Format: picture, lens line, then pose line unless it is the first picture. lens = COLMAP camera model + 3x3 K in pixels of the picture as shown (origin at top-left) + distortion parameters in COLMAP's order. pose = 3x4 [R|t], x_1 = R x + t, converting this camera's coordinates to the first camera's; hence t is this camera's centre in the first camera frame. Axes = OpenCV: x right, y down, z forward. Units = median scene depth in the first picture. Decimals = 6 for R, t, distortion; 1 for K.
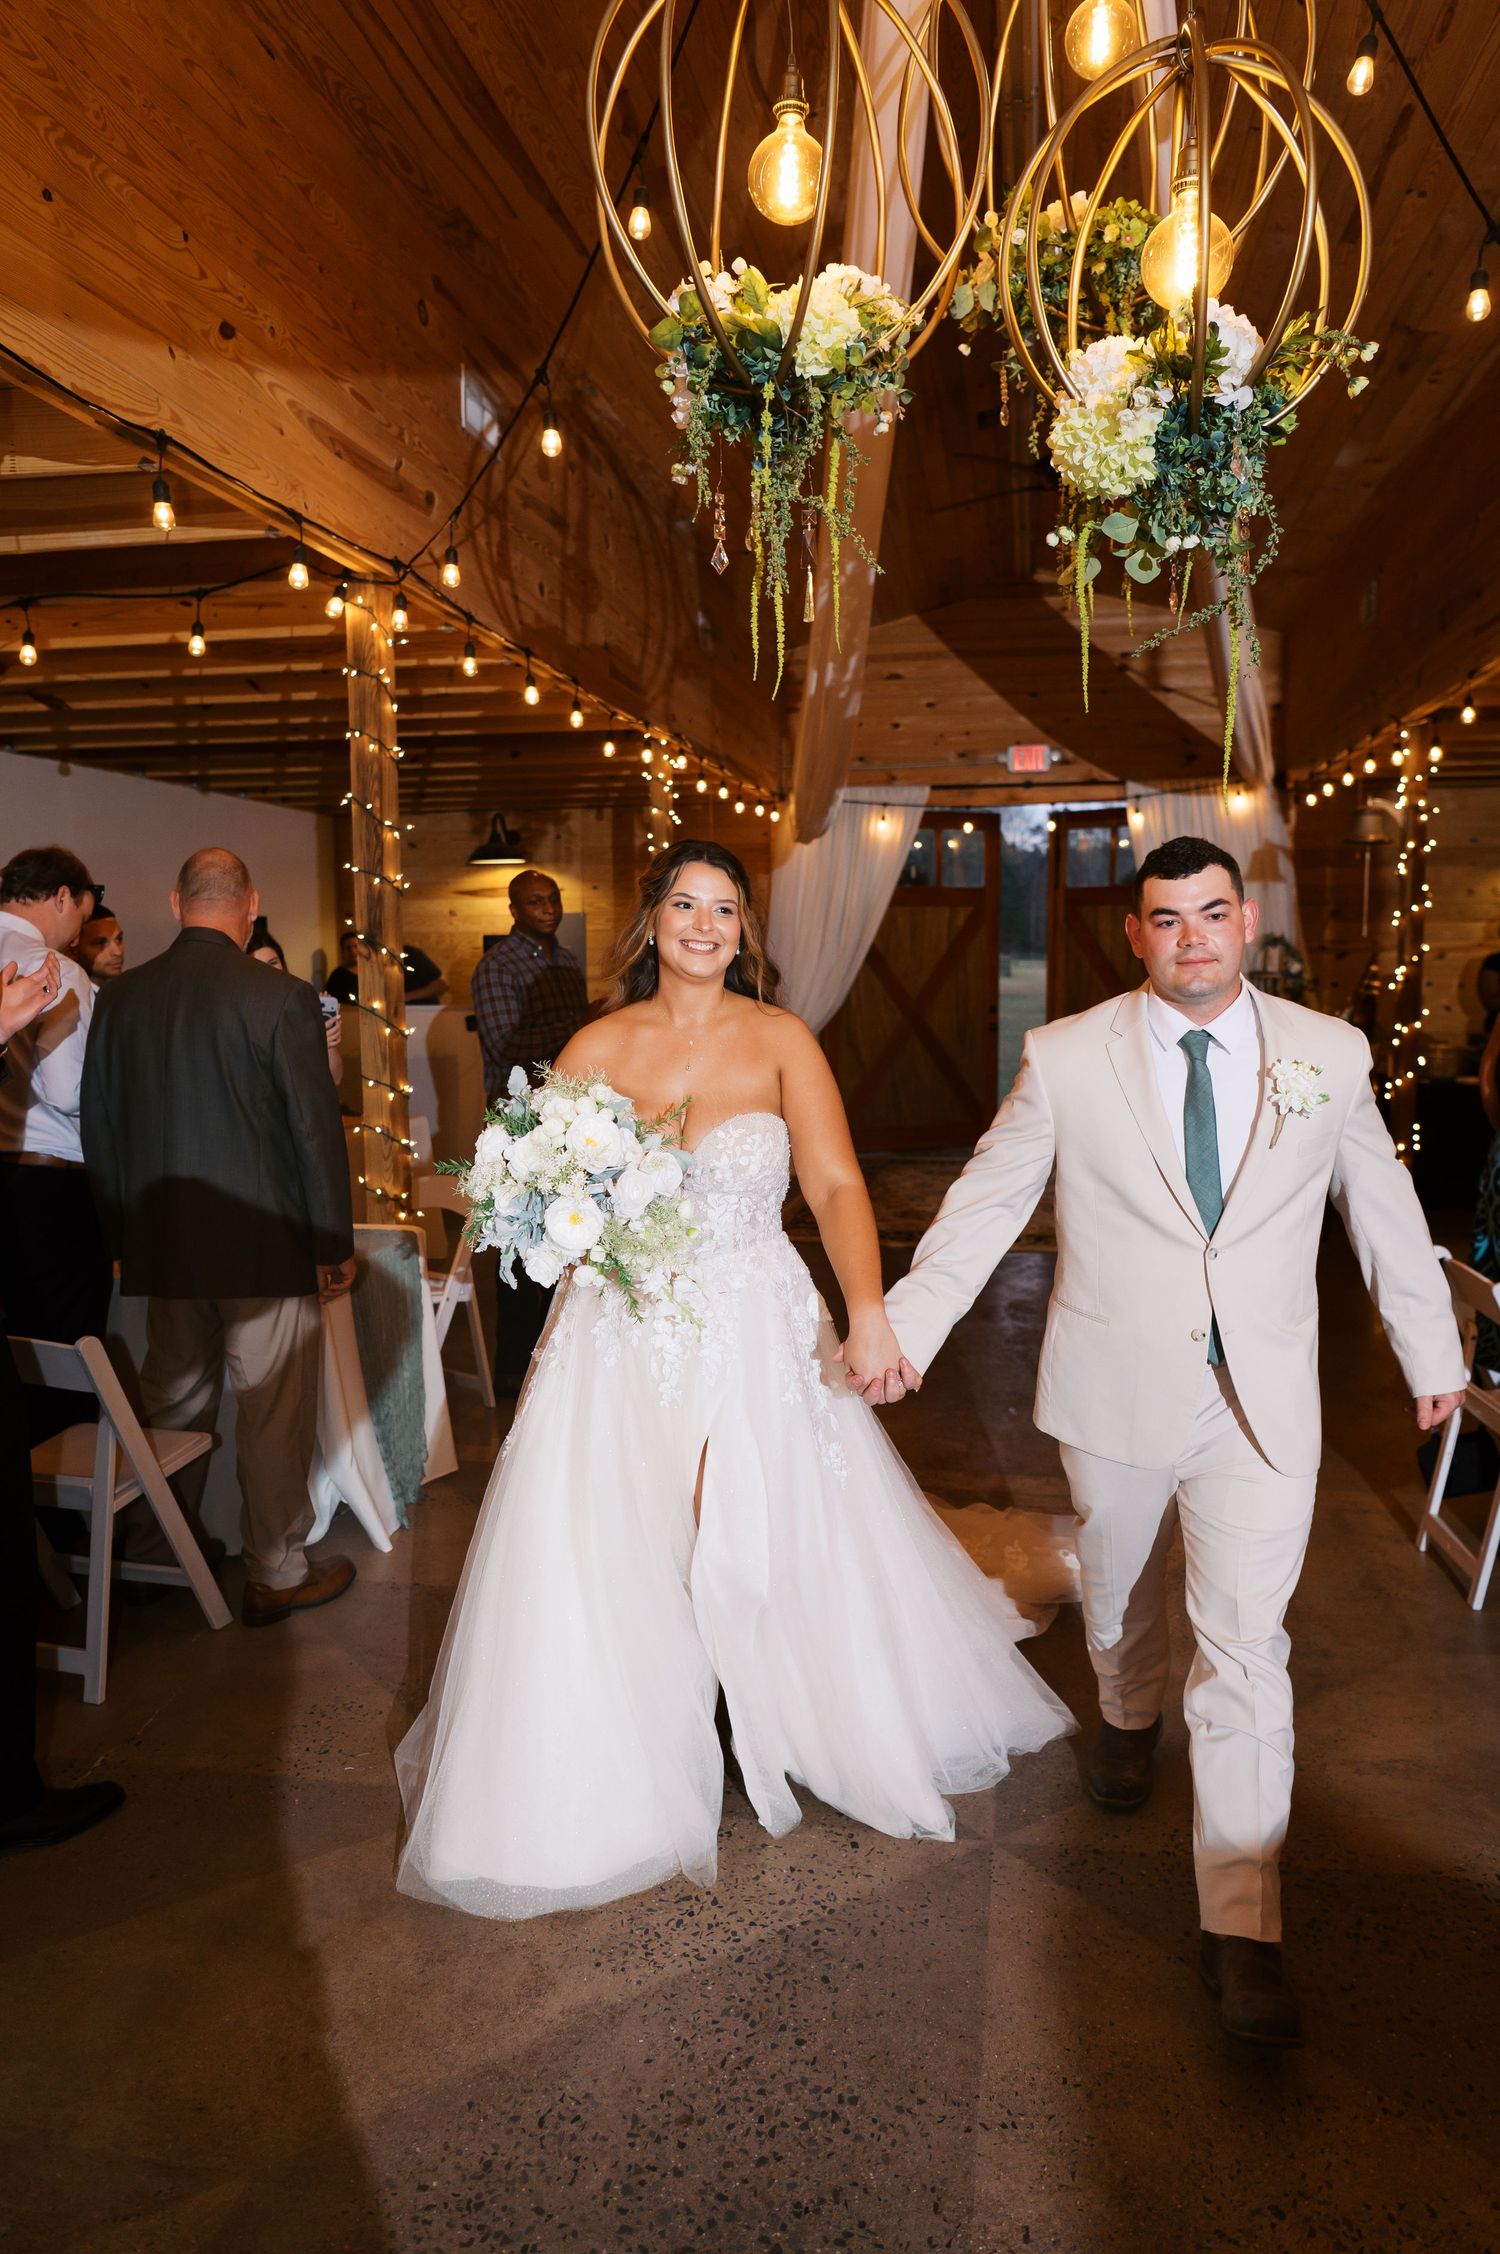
lens RADIAL K [[1549.6, 0, 750.0], [0, 1549.6, 1127.0], [0, 0, 1]] dist [0.028641, -0.000754]
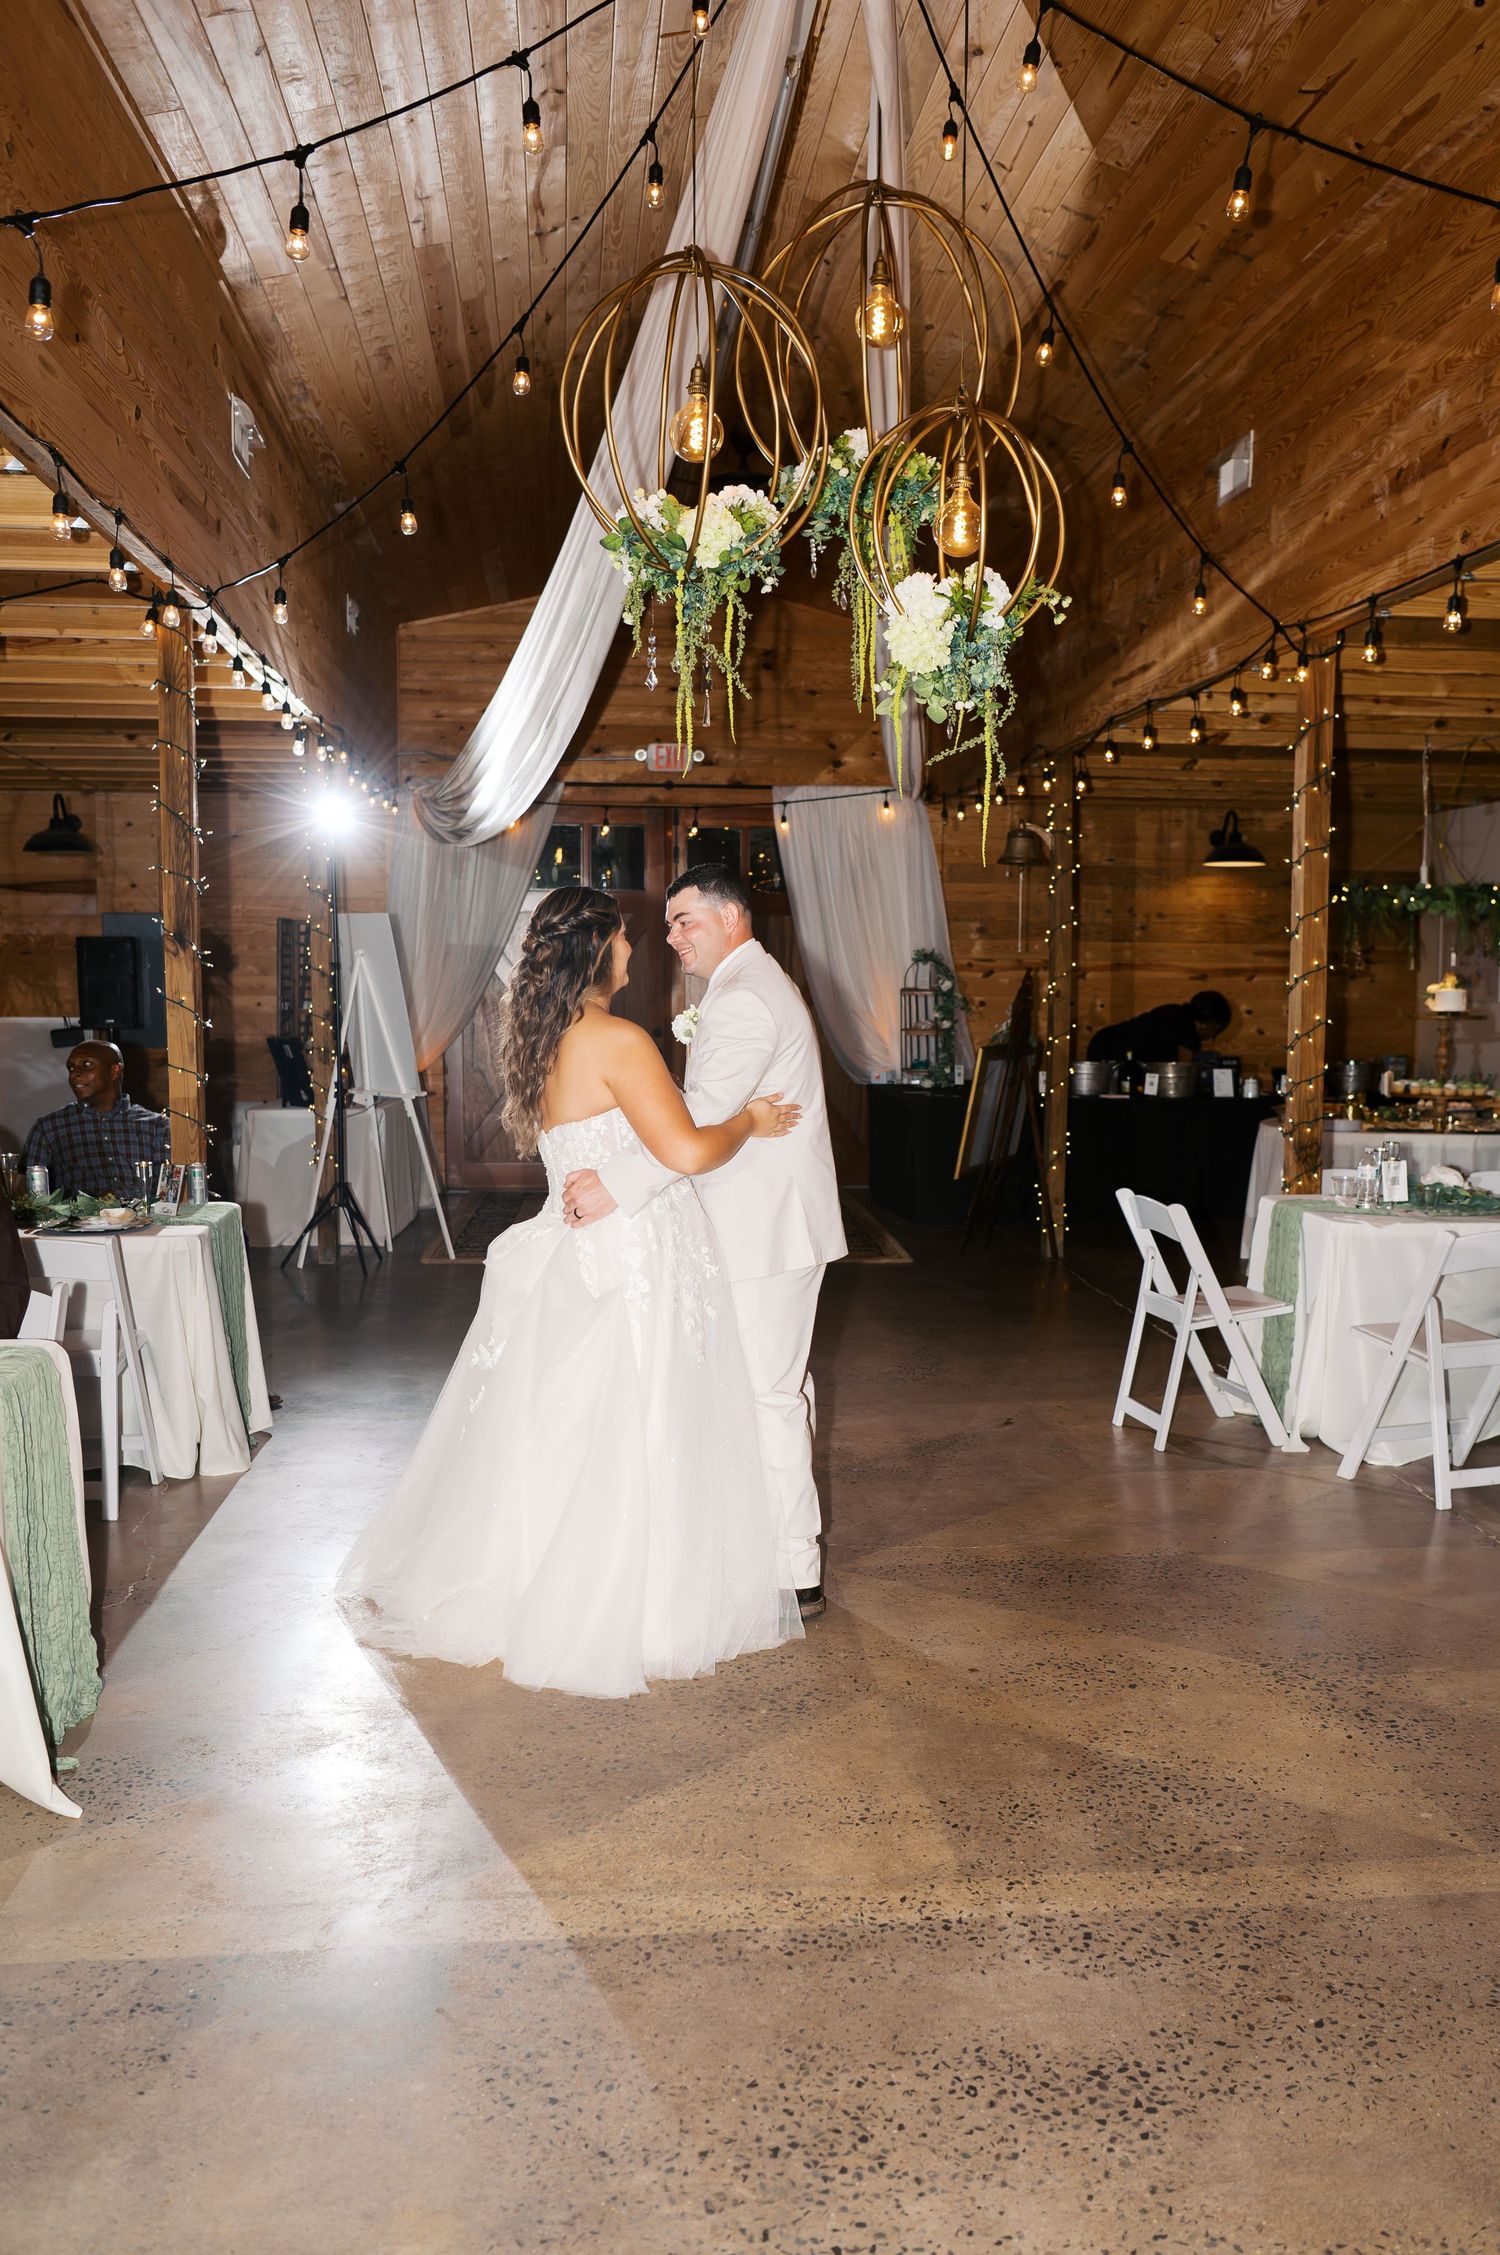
lens RADIAL K [[1952.5, 0, 750.0], [0, 1952.5, 1127.5], [0, 0, 1]] dist [0.000773, -0.001023]
pose [[0.968411, -0.004431, 0.249319, -0.199325], [0.012060, 0.999504, -0.029080, 0.055507], [-0.249066, 0.031169, 0.967985, -0.403099]]
